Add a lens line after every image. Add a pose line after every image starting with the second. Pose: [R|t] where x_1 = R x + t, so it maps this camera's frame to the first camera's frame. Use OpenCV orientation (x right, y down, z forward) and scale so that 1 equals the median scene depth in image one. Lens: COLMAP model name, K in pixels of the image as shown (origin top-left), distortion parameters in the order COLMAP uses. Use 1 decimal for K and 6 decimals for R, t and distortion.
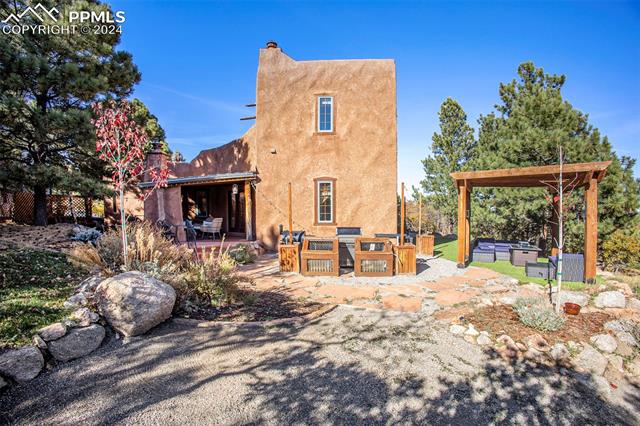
lens RADIAL K [[316.0, 0, 320.0], [0, 316.0, 213.0], [0, 0, 1]] dist [-0.078653, -0.000045]
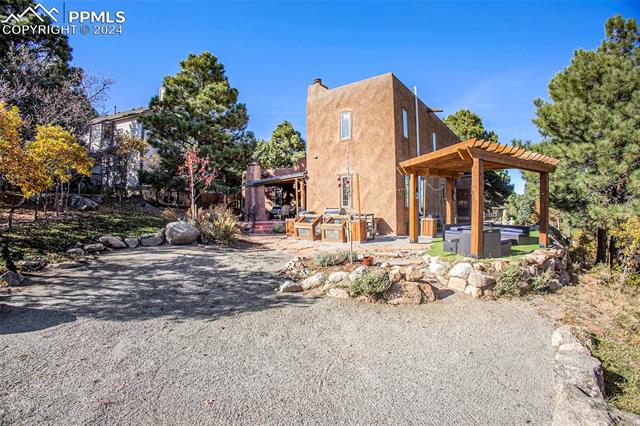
lens RADIAL K [[316.0, 0, 320.0], [0, 316.0, 213.0], [0, 0, 1]] dist [-0.078653, -0.000045]
pose [[0.823682, -0.000401, -0.567051, 0.688804], [0.011707, 0.999799, 0.016299, 0.035043], [0.566931, -0.020064, 0.823521, -0.177170]]
